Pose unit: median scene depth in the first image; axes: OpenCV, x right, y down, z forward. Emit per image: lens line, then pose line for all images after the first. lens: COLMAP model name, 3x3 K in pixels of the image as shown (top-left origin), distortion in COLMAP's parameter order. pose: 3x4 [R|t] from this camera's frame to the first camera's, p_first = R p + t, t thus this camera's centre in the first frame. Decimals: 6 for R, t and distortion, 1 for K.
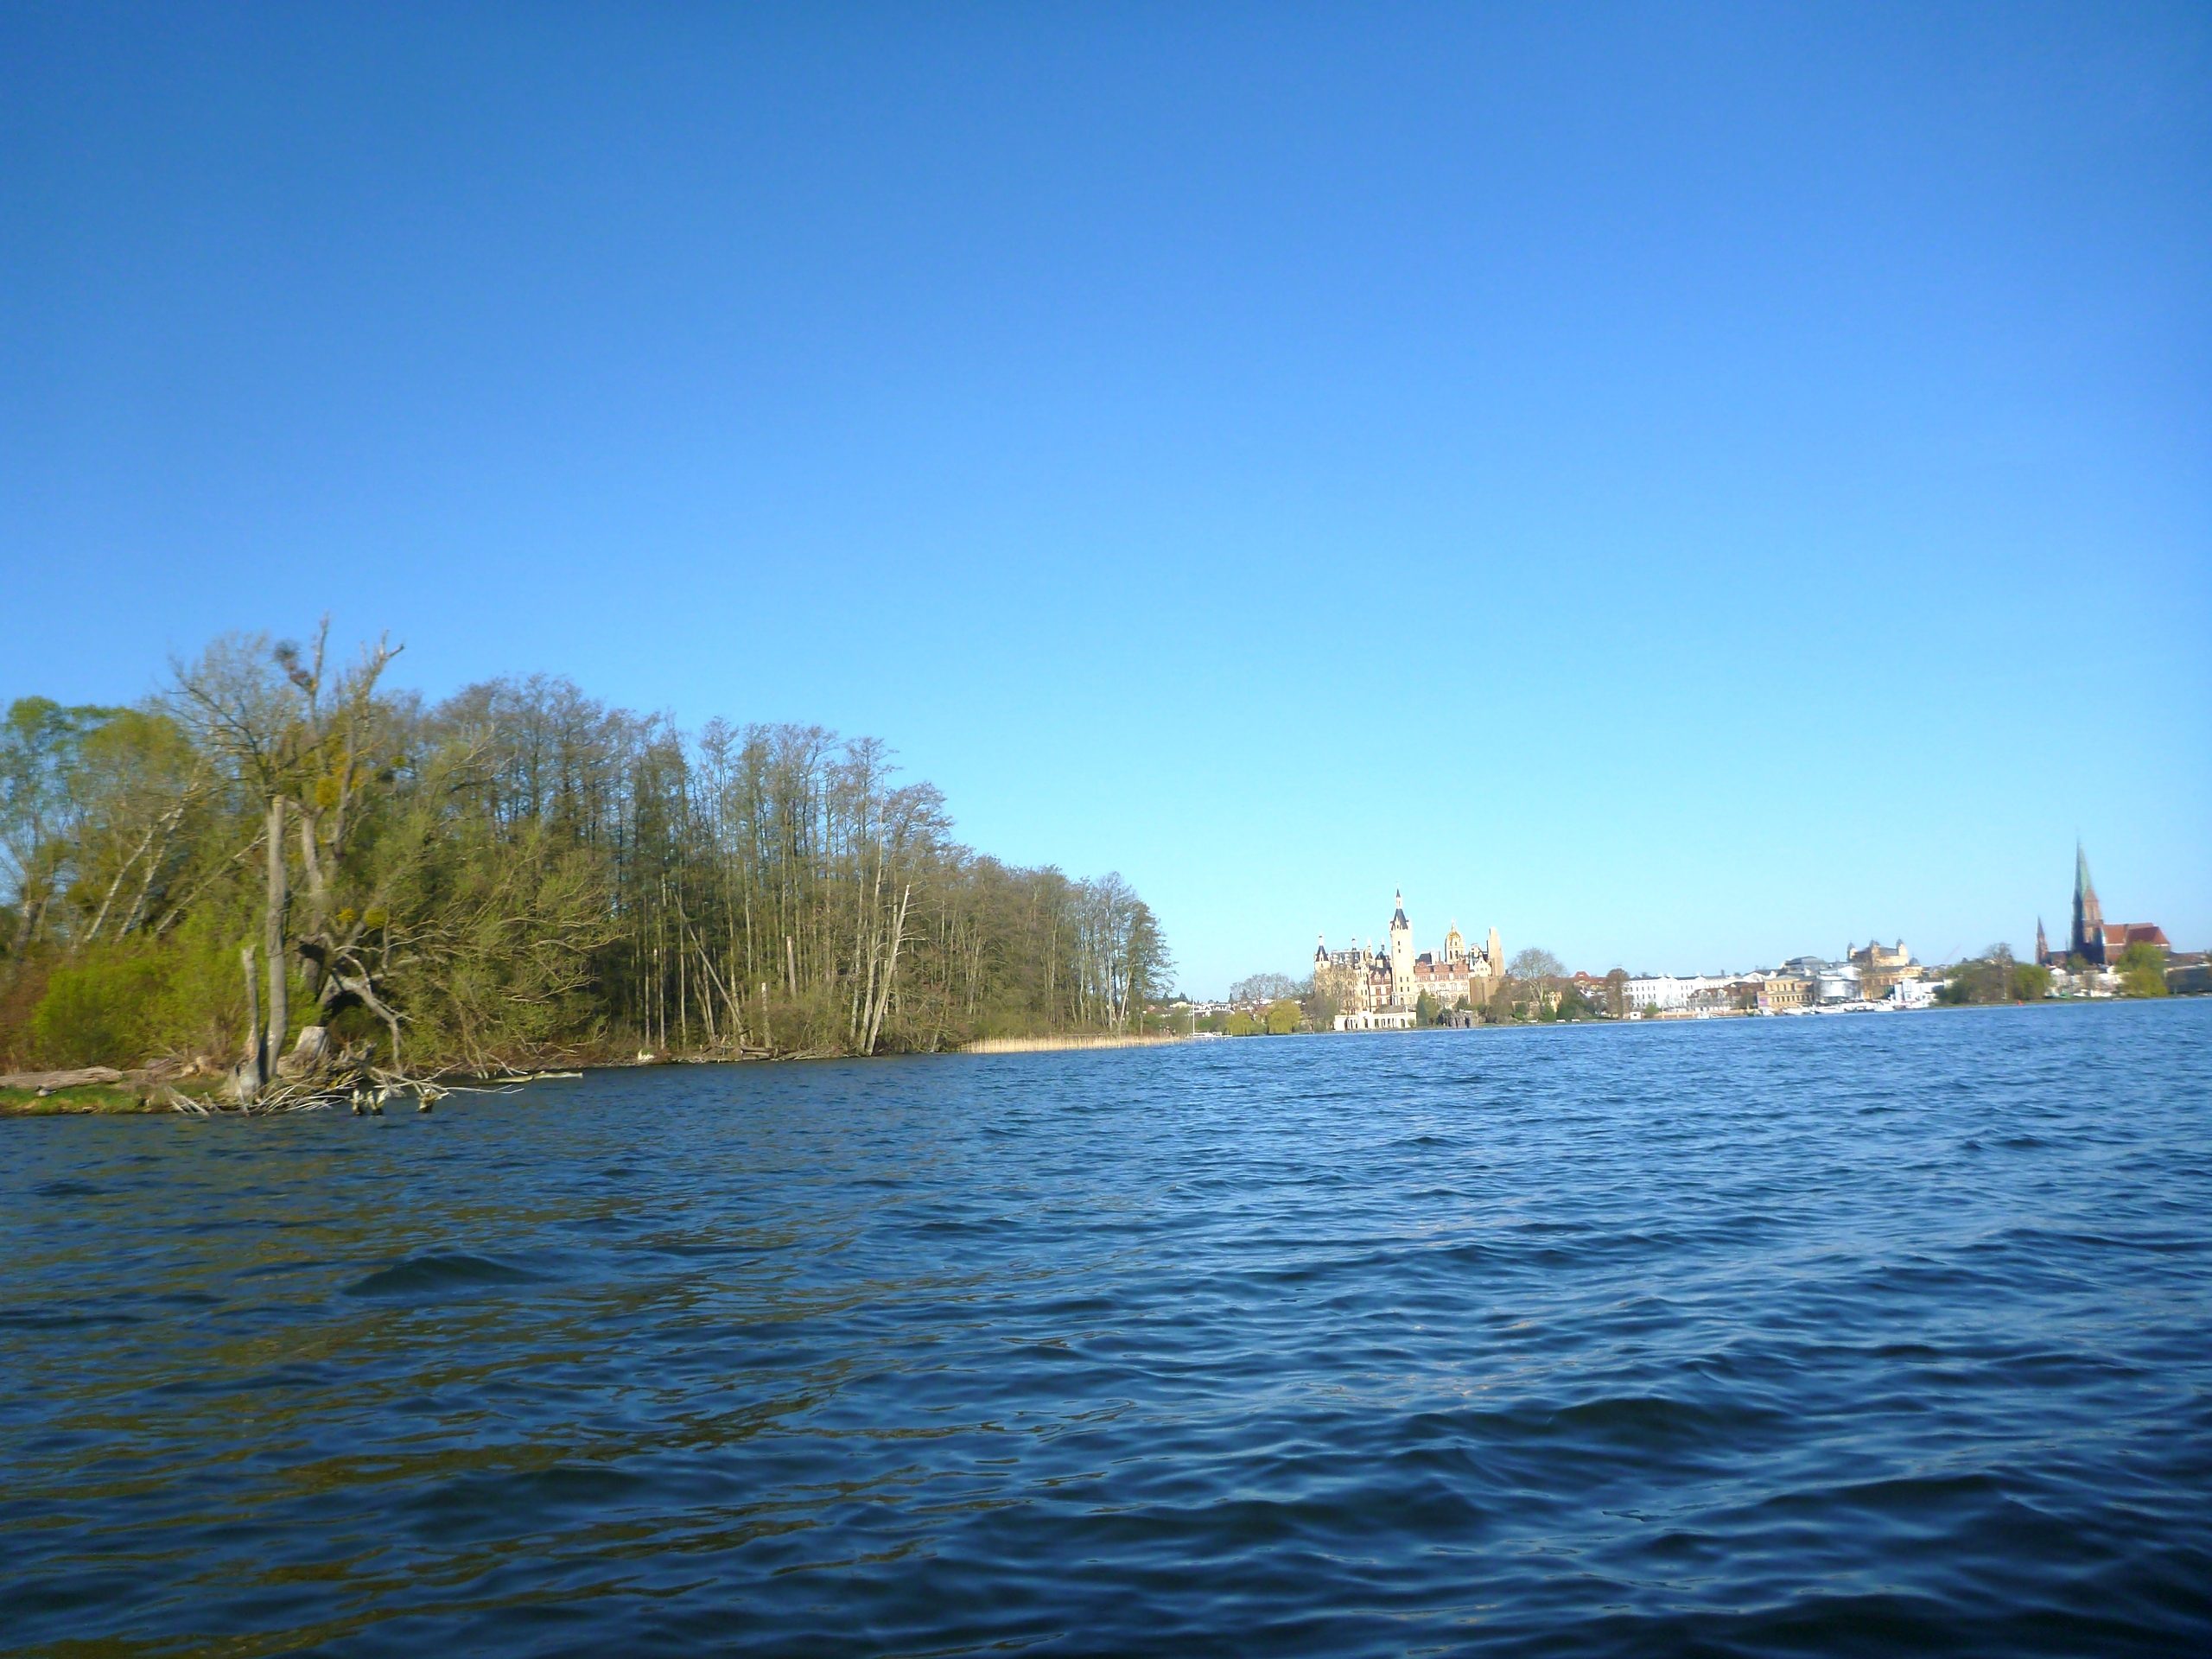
lens RADIAL K [[1847.8, 0, 1099.7], [0, 1847.8, 833.8], [0, 0, 1]] dist [-0.041481, 0.006527]
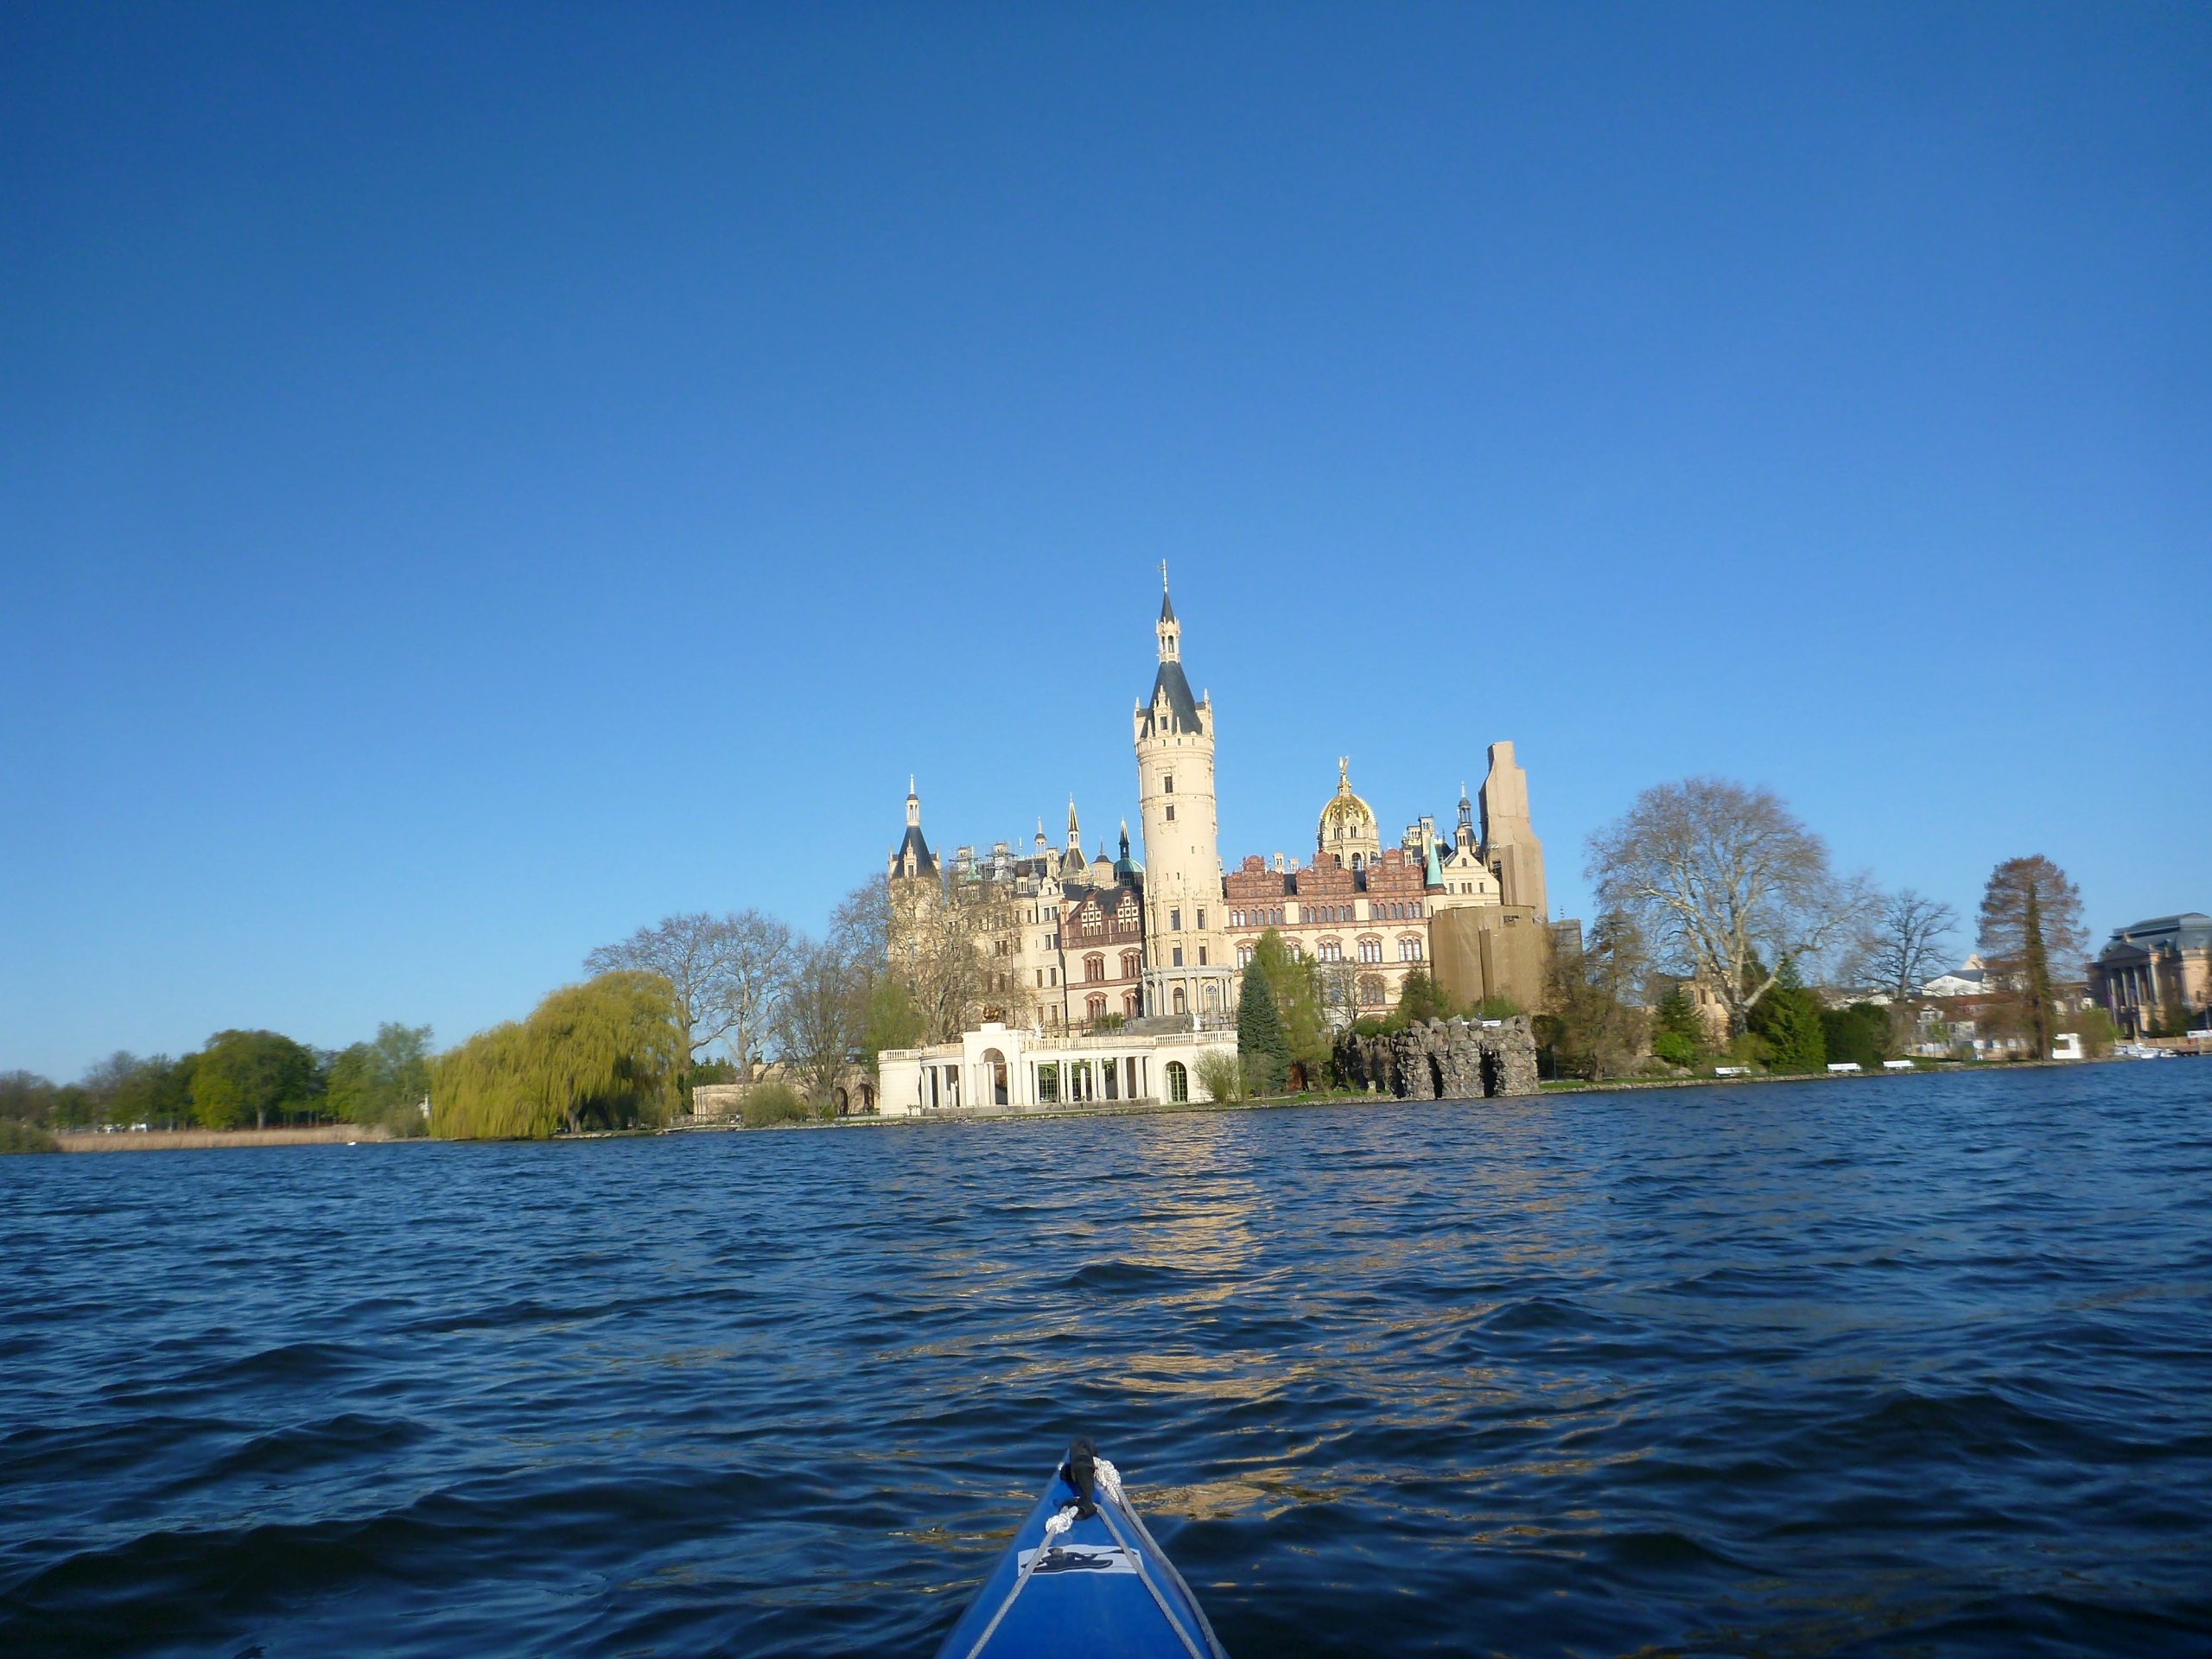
lens RADIAL K [[1847.8, 0, 1101.0], [0, 1847.8, 831.4], [0, 0, 1]] dist [-0.041481, 0.006527]
pose [[0.994085, 0.007459, 0.108344, 0.122589], [-0.002773, 0.999056, -0.043342, 0.077097], [-0.108565, 0.042785, 0.993168, 0.730491]]
